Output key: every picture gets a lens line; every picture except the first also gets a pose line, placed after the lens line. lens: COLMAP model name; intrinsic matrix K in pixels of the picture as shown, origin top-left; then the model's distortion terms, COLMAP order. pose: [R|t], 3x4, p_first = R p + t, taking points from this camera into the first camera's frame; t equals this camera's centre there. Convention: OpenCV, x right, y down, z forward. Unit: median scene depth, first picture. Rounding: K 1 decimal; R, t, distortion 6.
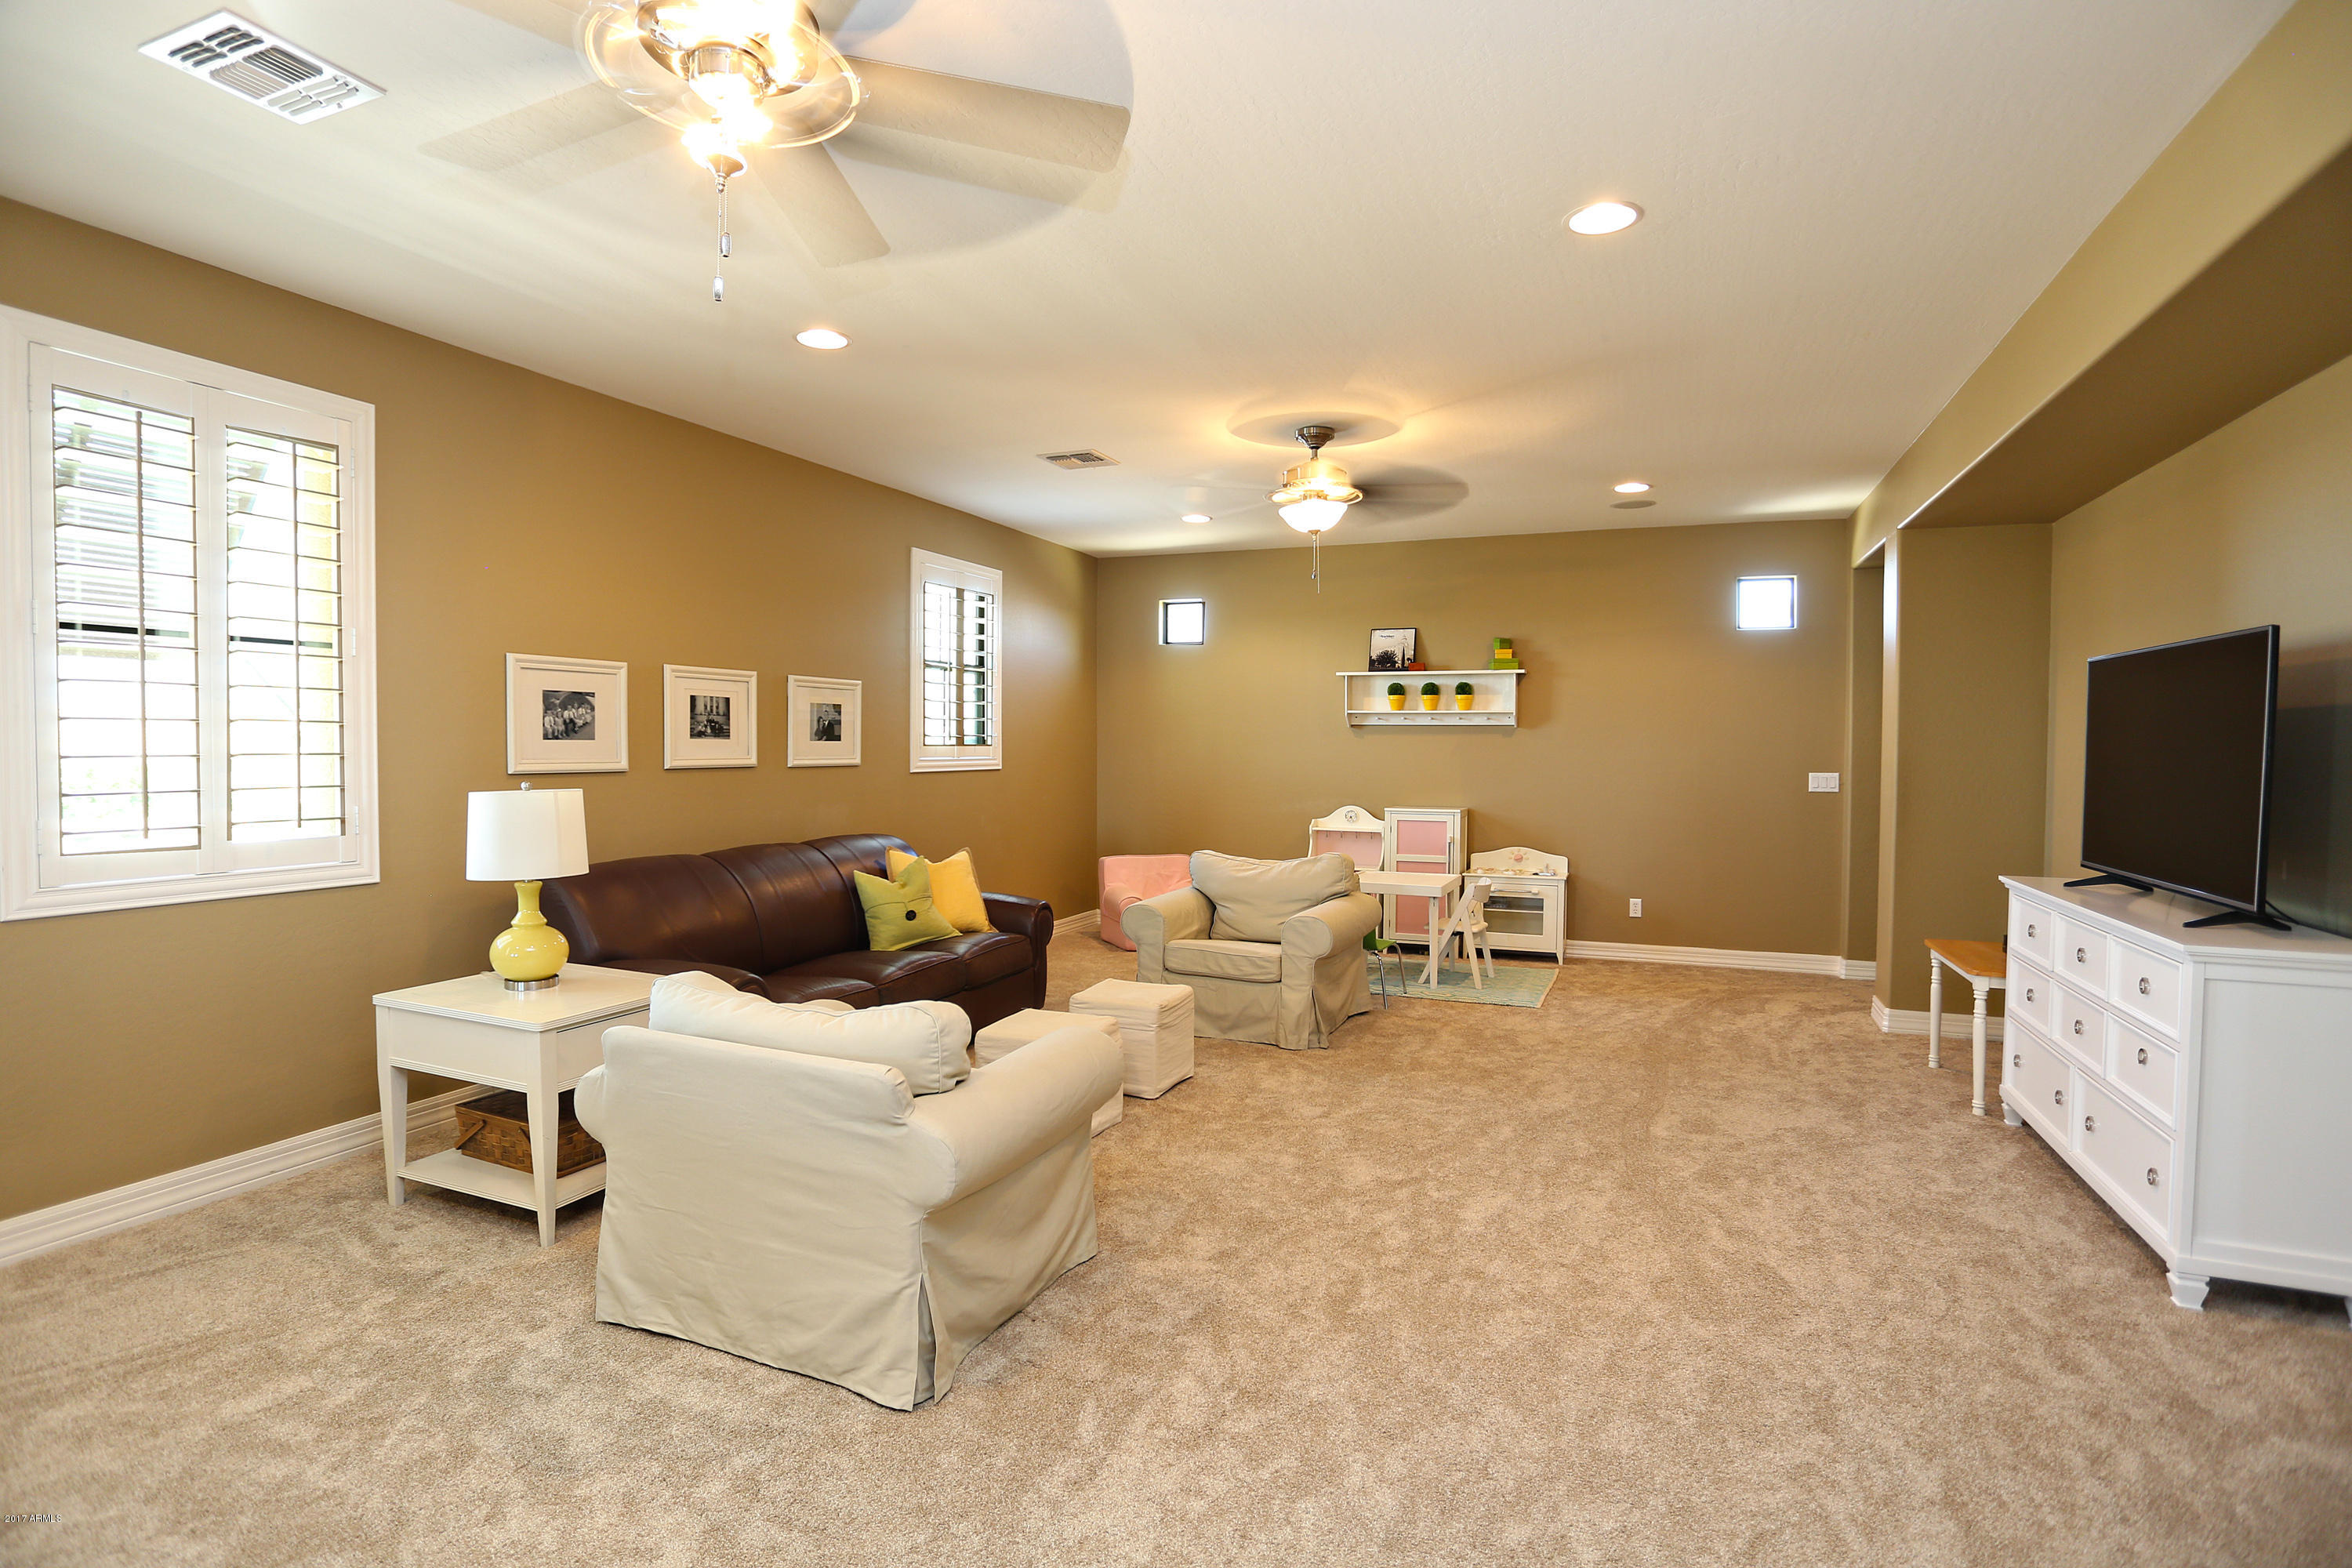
lens RADIAL K [[1202.3, 0, 1184.3], [0, 1202.3, 783.8], [0, 0, 1]] dist [0.004194, 0.000322]
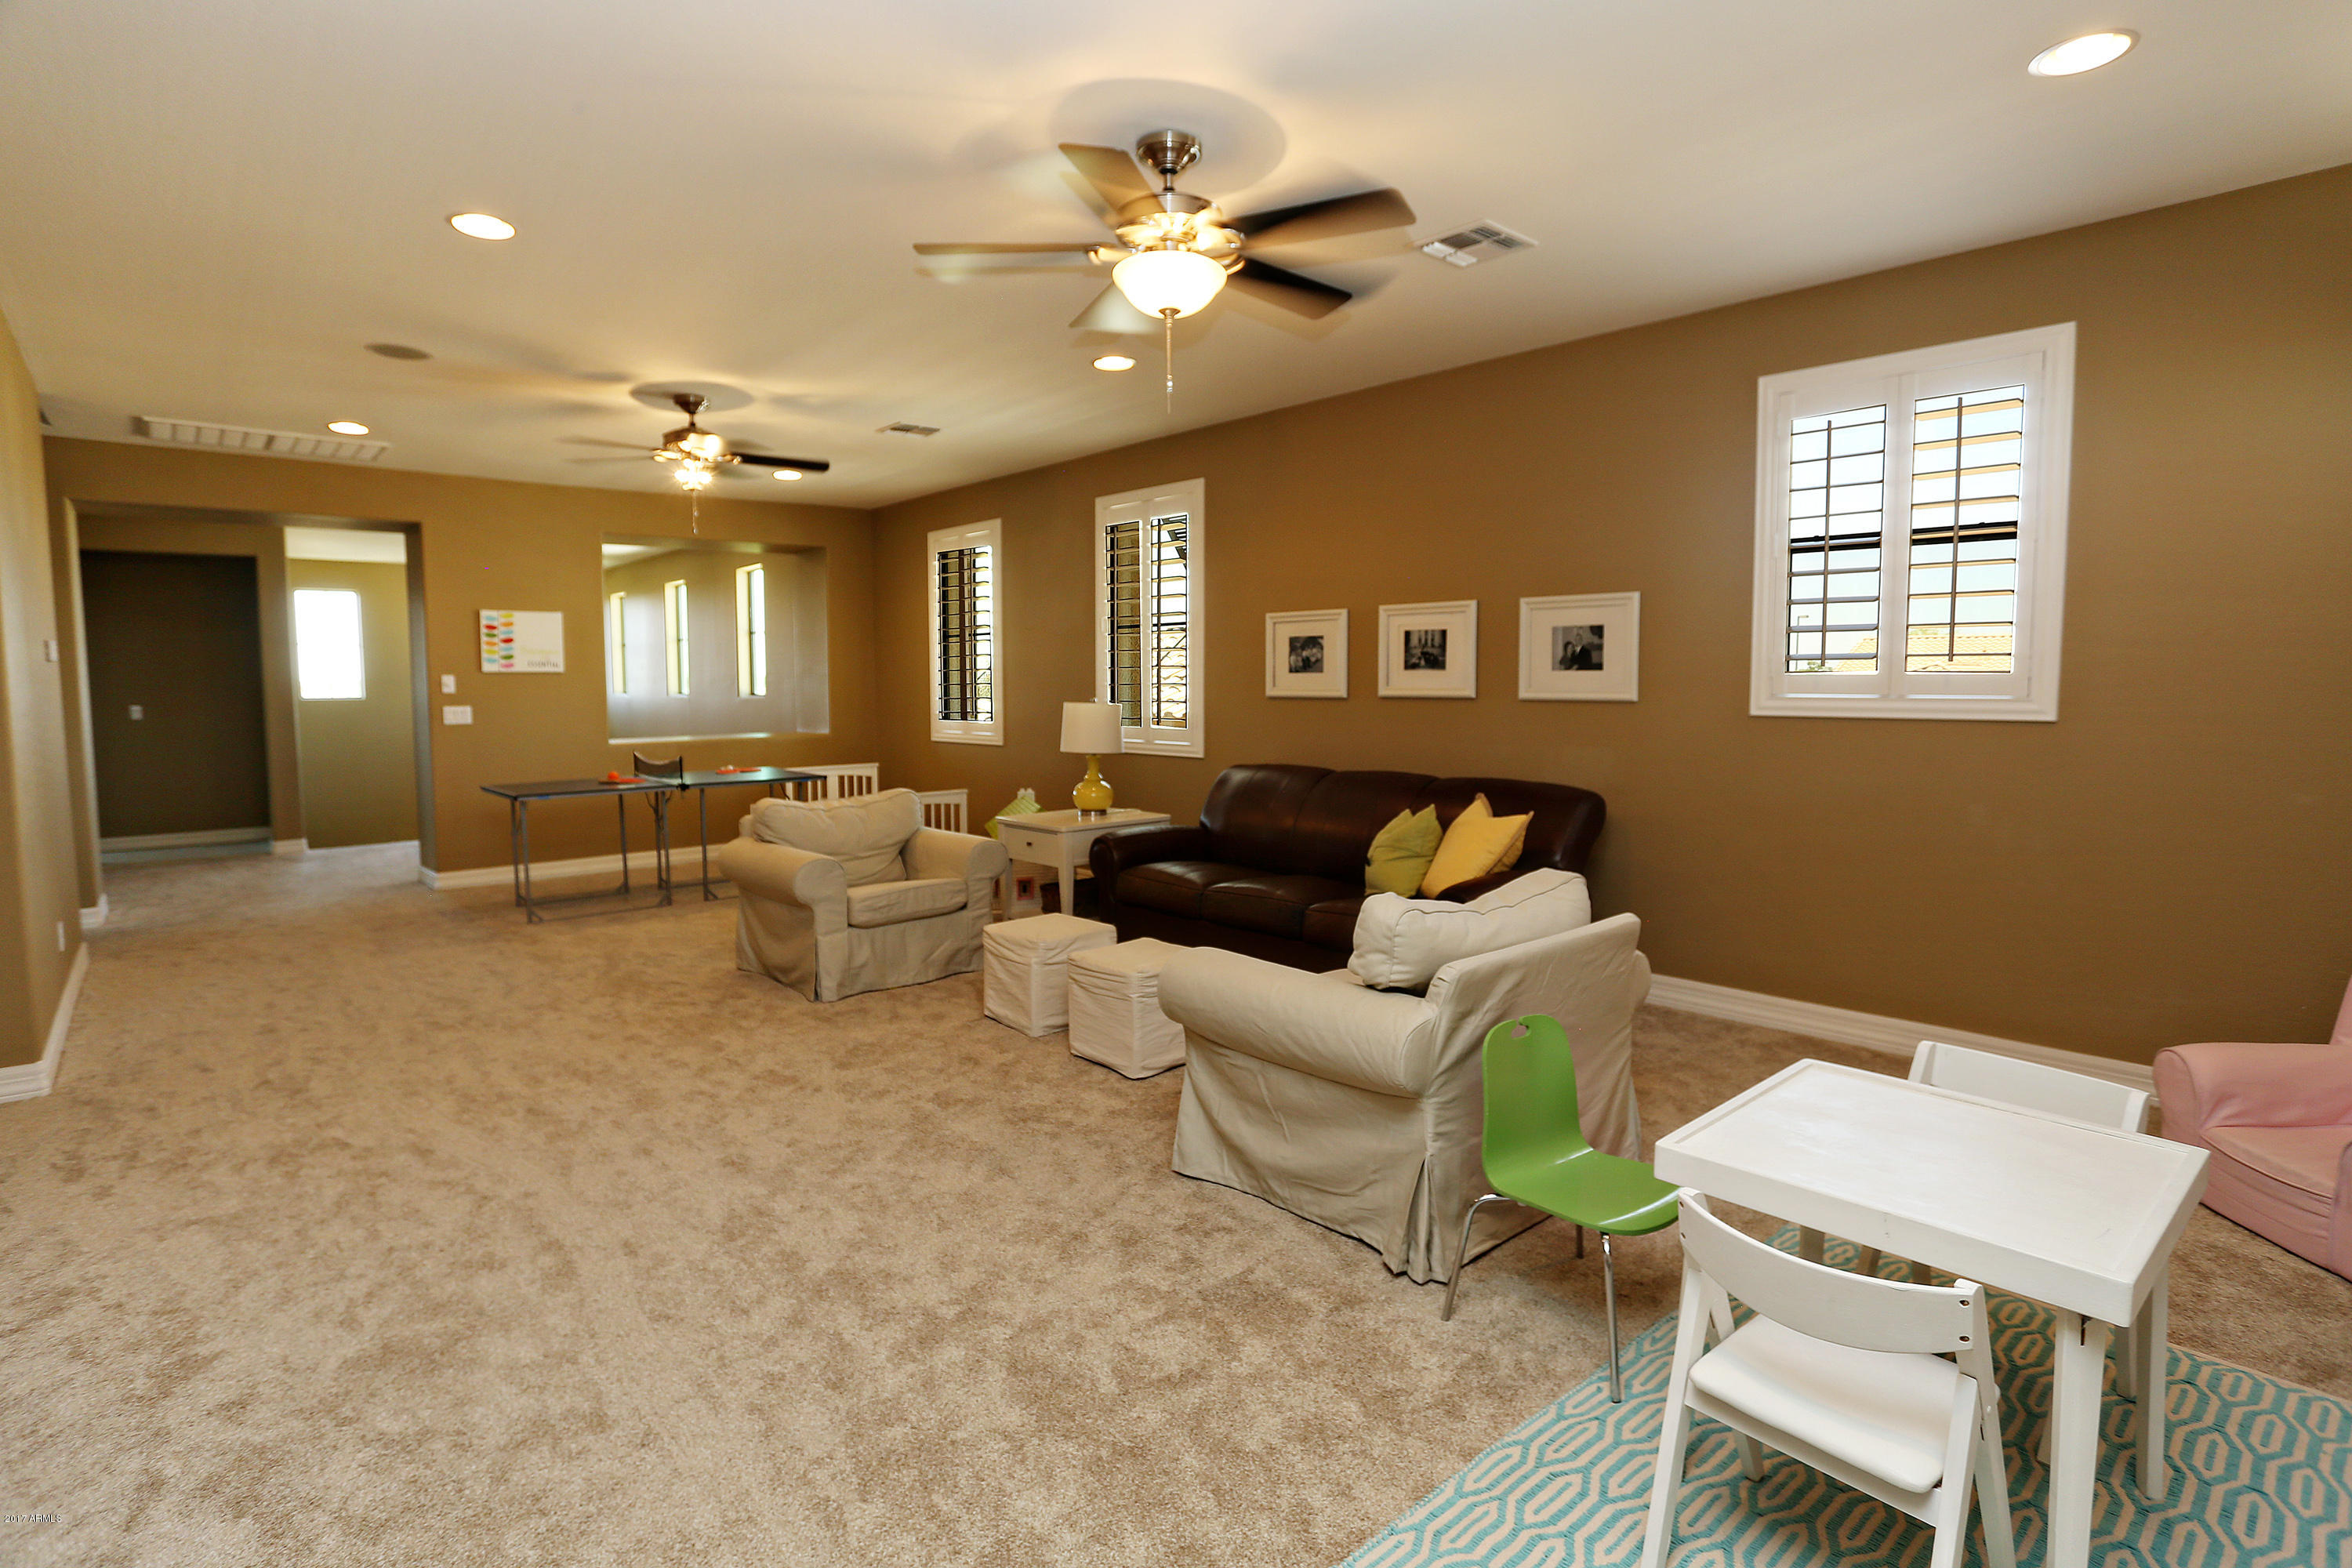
lens RADIAL K [[1202.3, 0, 1187.6], [0, 1202.3, 776.0], [0, 0, 1]] dist [0.004194, 0.000322]
pose [[-0.411175, 0.068191, -0.909002, 0.666750], [-0.029535, 0.995678, 0.088053, -0.032174], [0.911078, 0.063053, -0.407384, 1.260434]]
